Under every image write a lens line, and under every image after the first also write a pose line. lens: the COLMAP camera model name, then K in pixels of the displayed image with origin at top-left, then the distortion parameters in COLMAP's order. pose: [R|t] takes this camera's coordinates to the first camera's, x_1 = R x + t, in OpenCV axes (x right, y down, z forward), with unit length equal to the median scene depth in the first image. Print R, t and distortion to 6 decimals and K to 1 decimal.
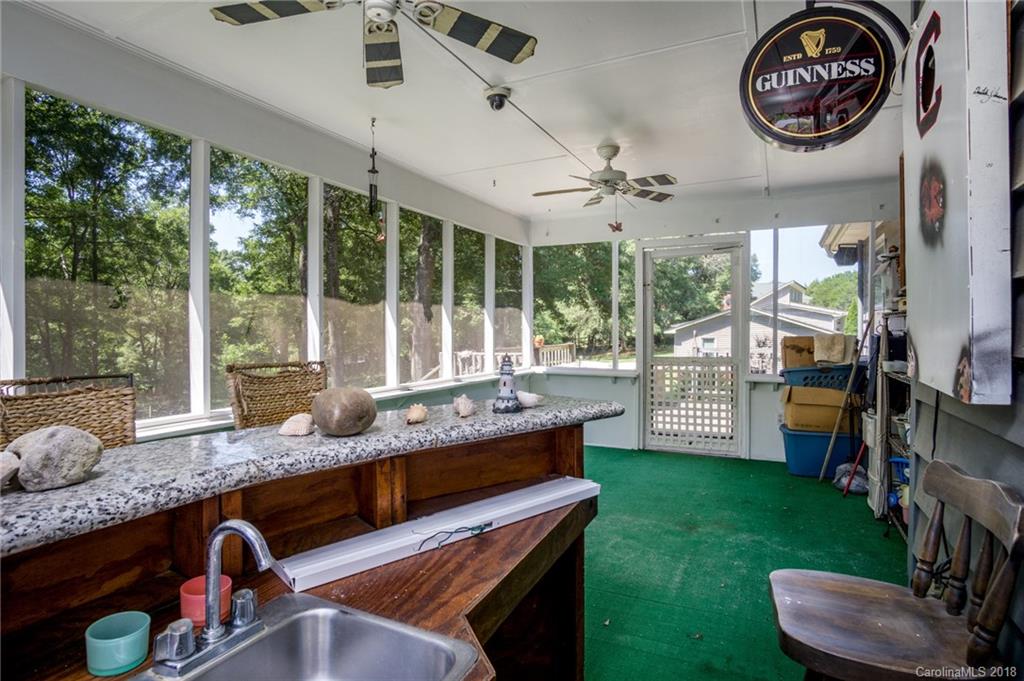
lens RADIAL K [[553.5, 0, 500.5], [0, 553.5, 328.2], [0, 0, 1]] dist [-0.024913, -0.001362]
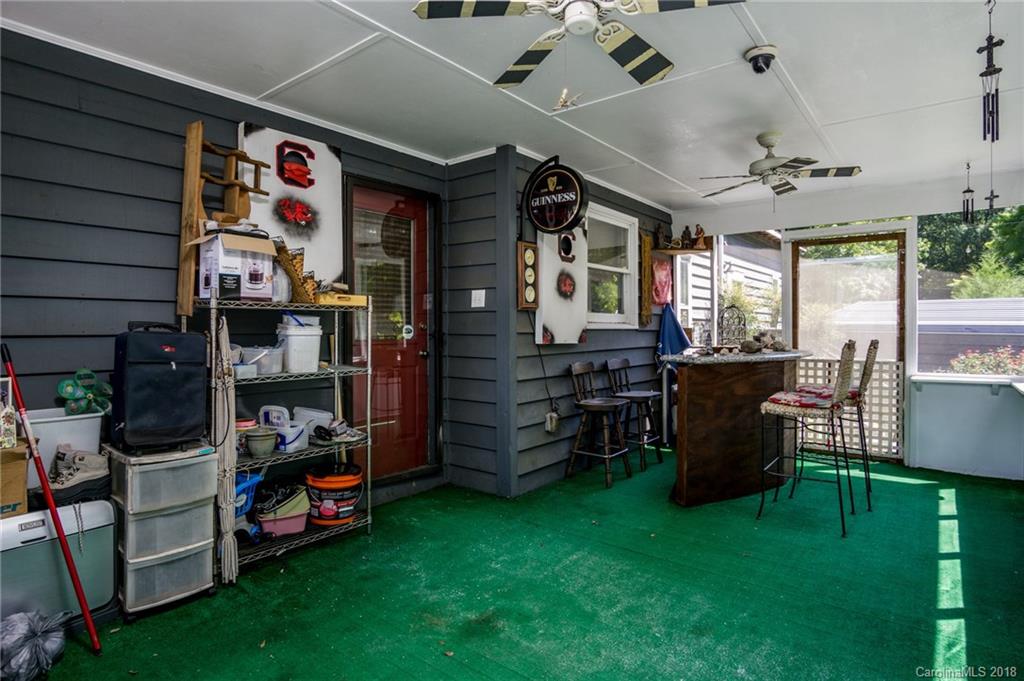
lens RADIAL K [[553.5, 0, 500.5], [0, 553.5, 328.2], [0, 0, 1]] dist [-0.024913, -0.001362]
pose [[-0.977116, 0.004279, 0.212664, 0.191693], [0.004010, 0.999991, -0.001696, 0.008744], [-0.212670, -0.000804, -0.977124, 1.734017]]
